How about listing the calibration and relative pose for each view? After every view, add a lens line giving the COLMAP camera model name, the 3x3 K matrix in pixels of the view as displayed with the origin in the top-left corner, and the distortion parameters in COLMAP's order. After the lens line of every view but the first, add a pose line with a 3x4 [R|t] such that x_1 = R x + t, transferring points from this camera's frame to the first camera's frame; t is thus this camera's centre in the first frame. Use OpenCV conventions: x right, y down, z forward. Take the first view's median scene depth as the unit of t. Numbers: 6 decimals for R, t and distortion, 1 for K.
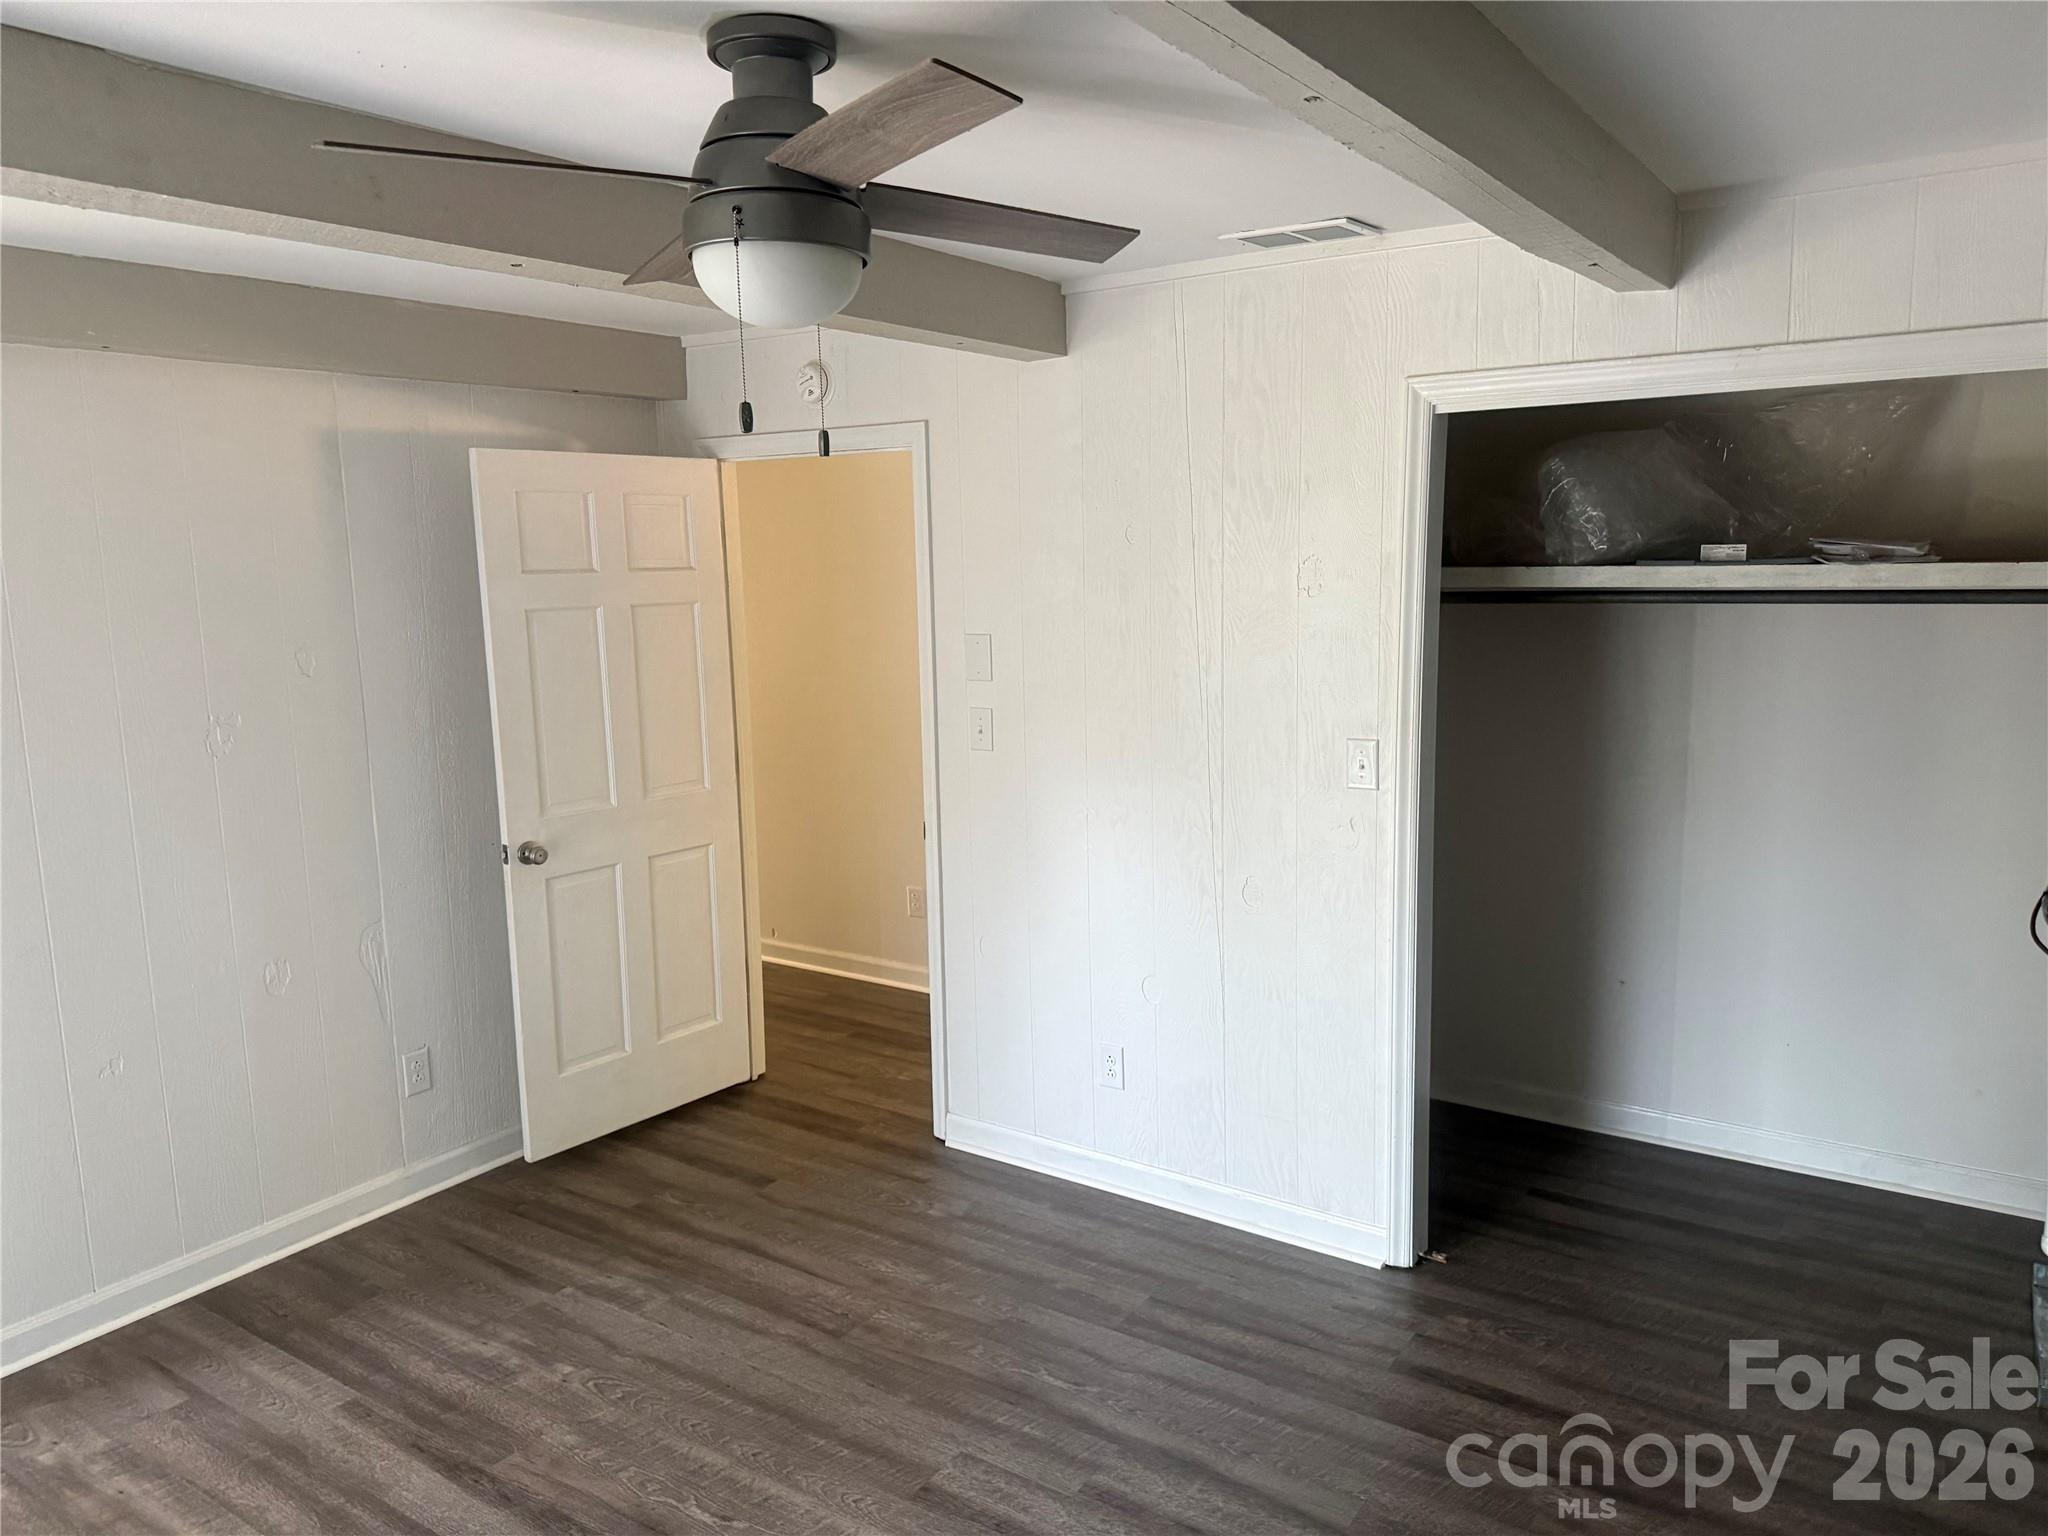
lens RADIAL K [[1440.6, 0, 1009.7], [0, 1440.6, 766.6], [0, 0, 1]] dist [0.062624, -0.081793]
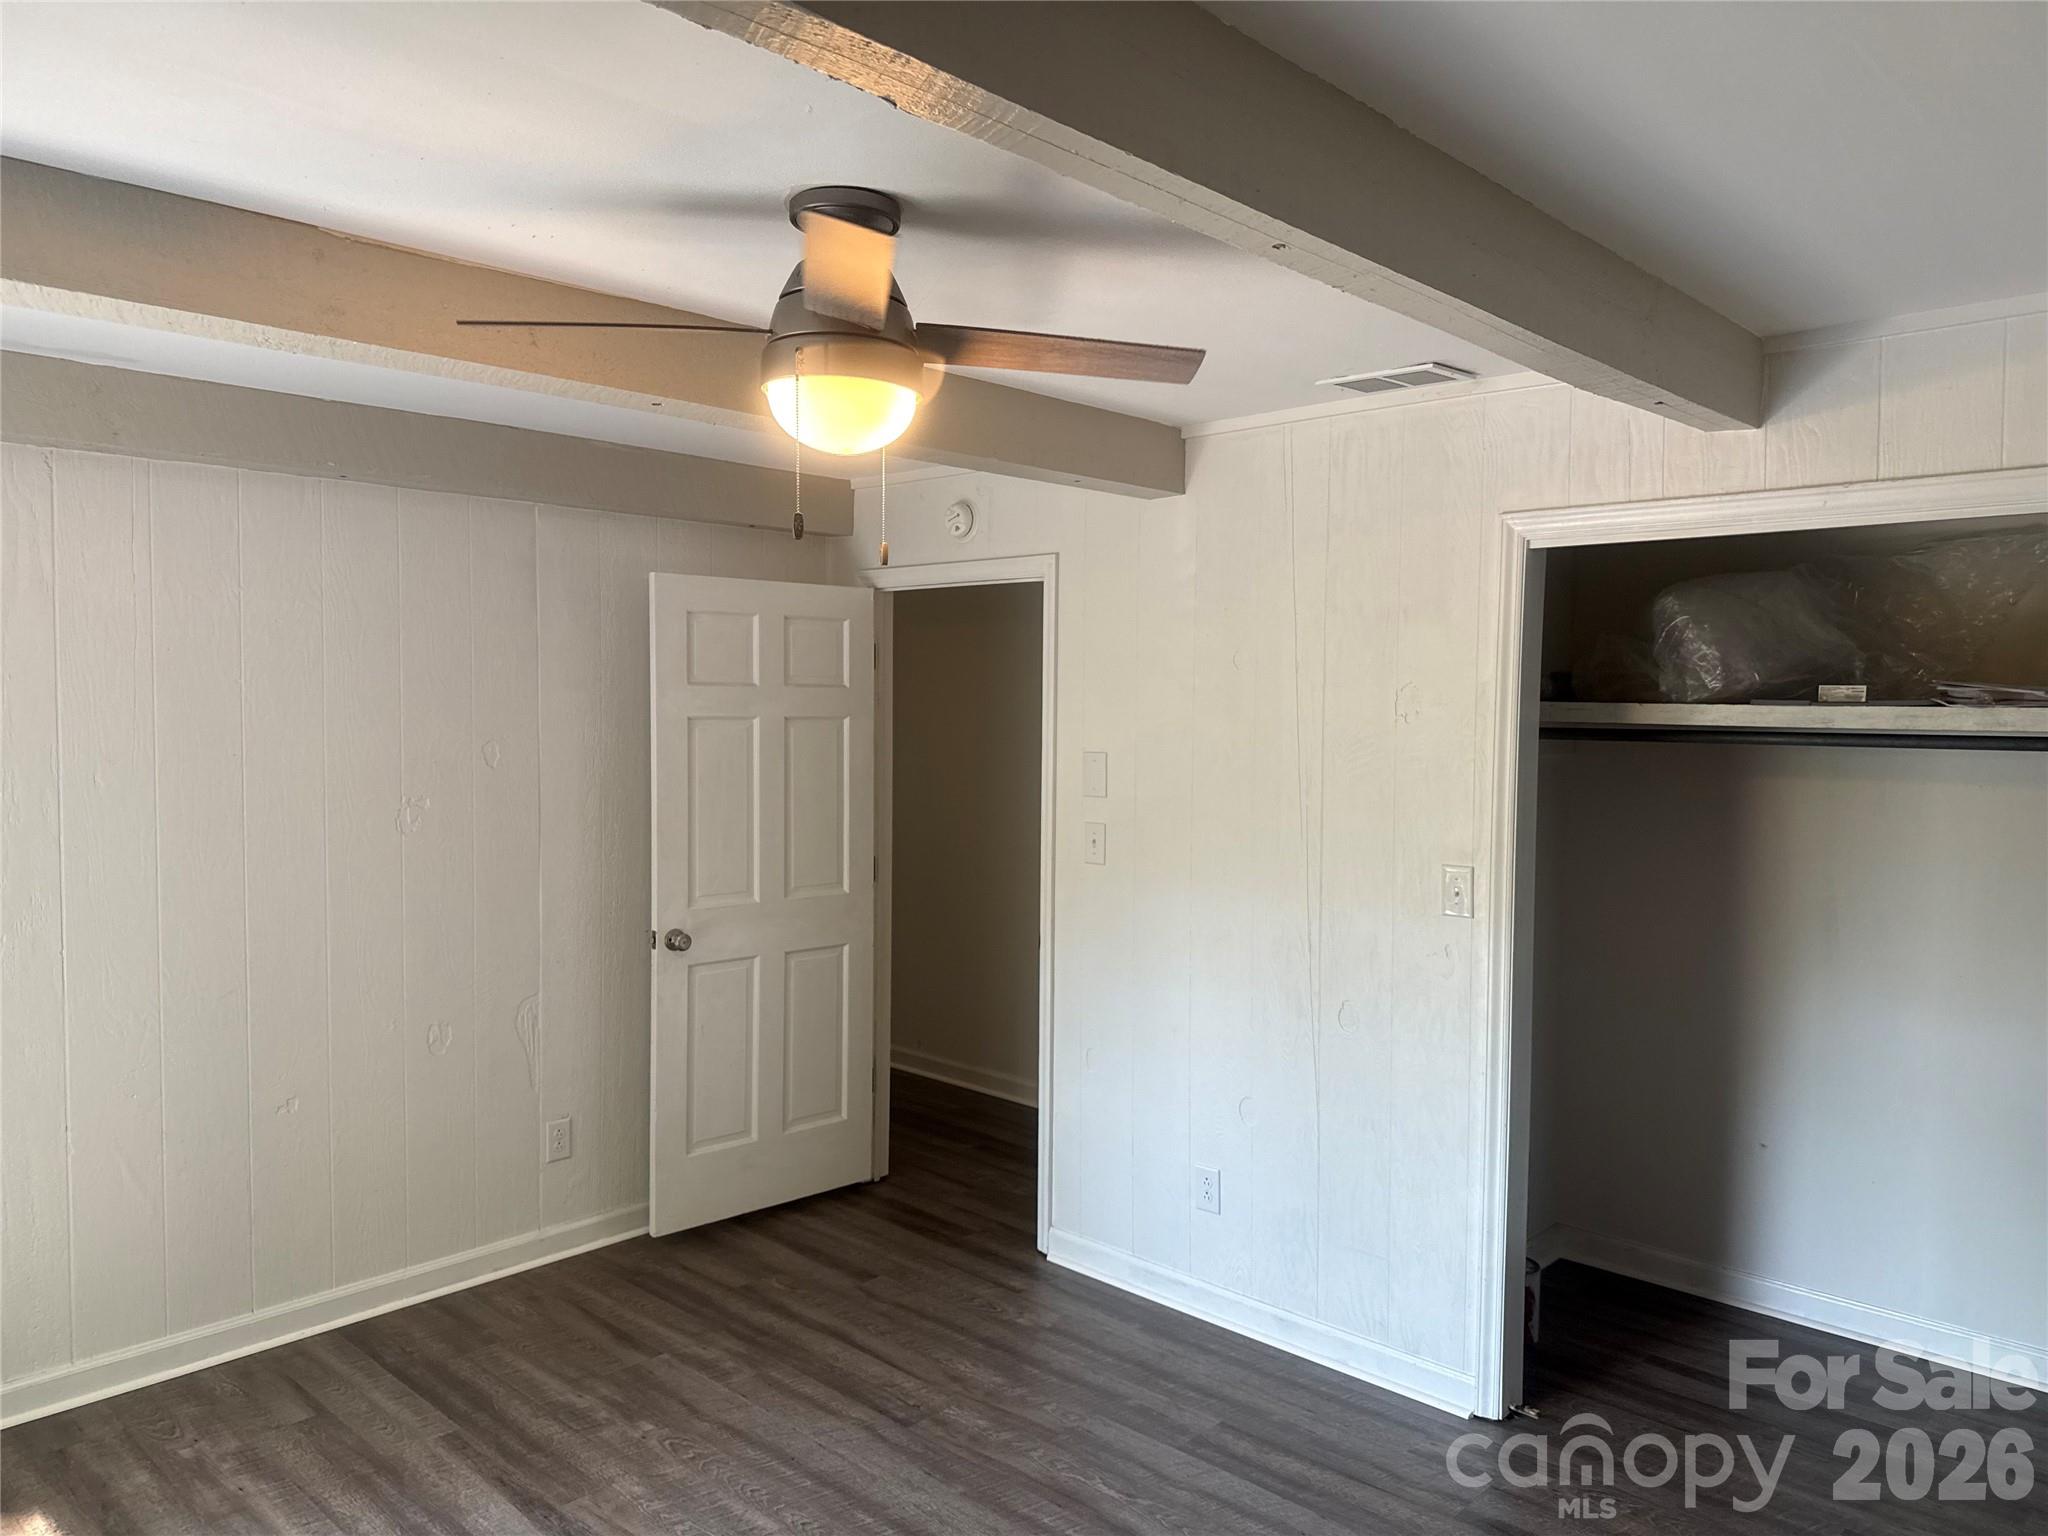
lens RADIAL K [[1440.6, 0, 1004.2], [0, 1440.6, 766.9], [0, 0, 1]] dist [0.062624, -0.081793]
pose [[0.986873, 0.037158, -0.157169, 0.087887], [-0.053218, 0.993639, -0.099246, 0.028258], [0.152481, 0.106307, 0.982572, -0.040222]]
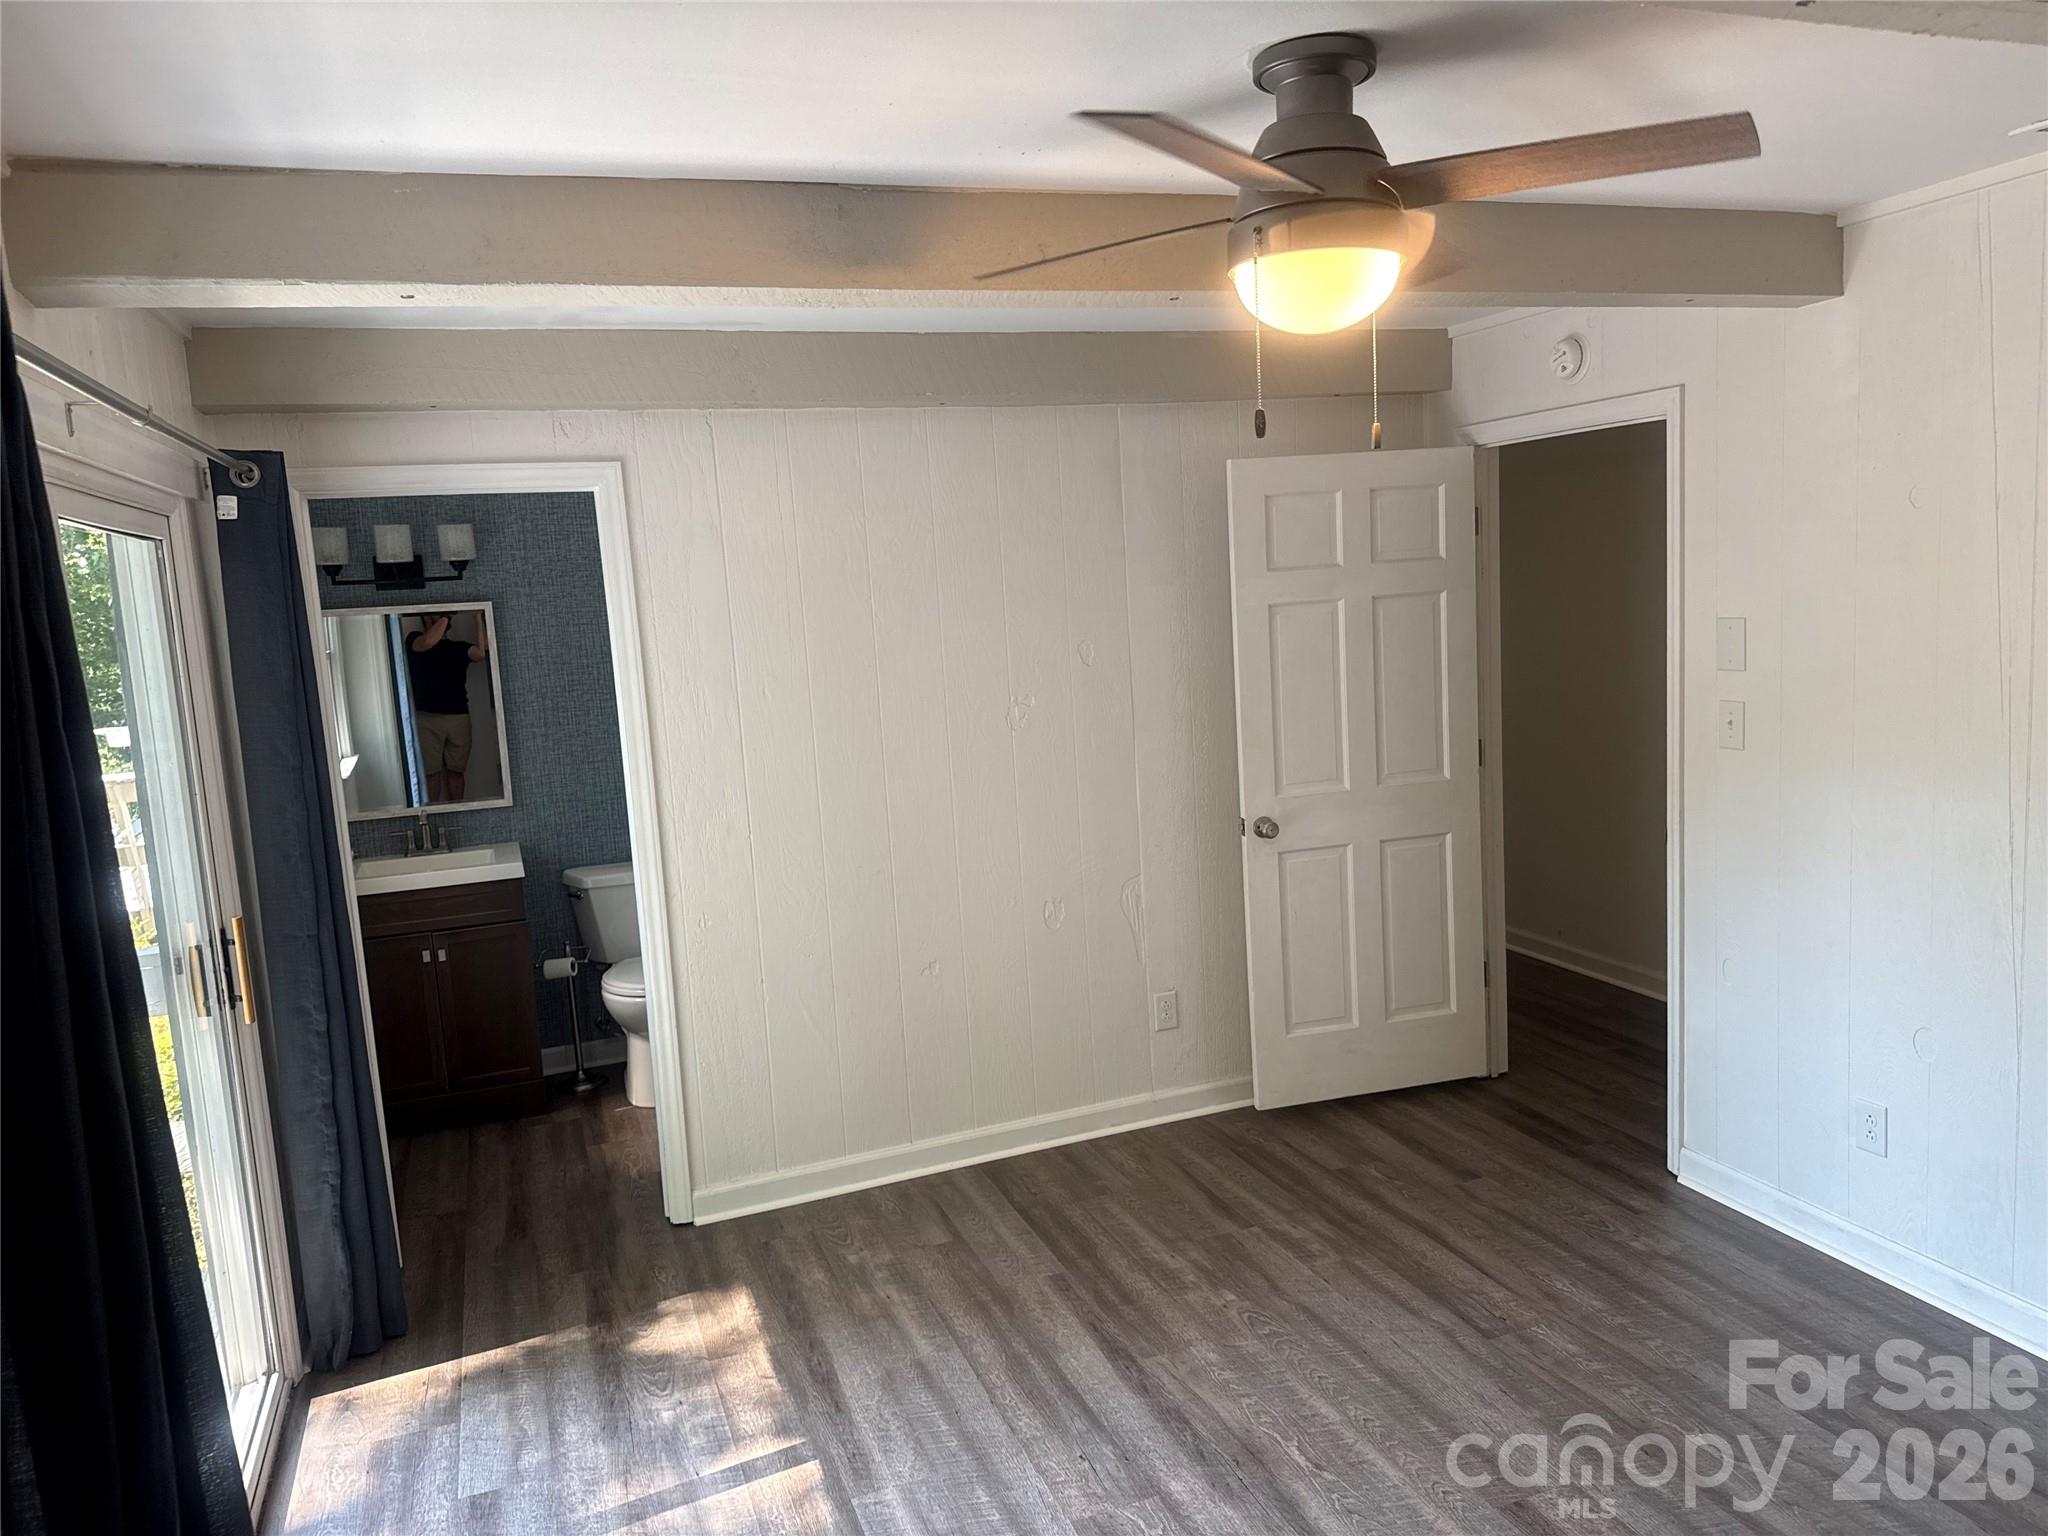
lens RADIAL K [[1440.6, 0, 1036.5], [0, 1440.6, 774.0], [0, 0, 1]] dist [0.062624, -0.081793]
pose [[0.822983, 0.049868, -0.565873, 0.159186], [-0.042632, 0.998752, 0.026014, -0.001578], [0.566464, 0.002715, 0.824082, 0.012780]]
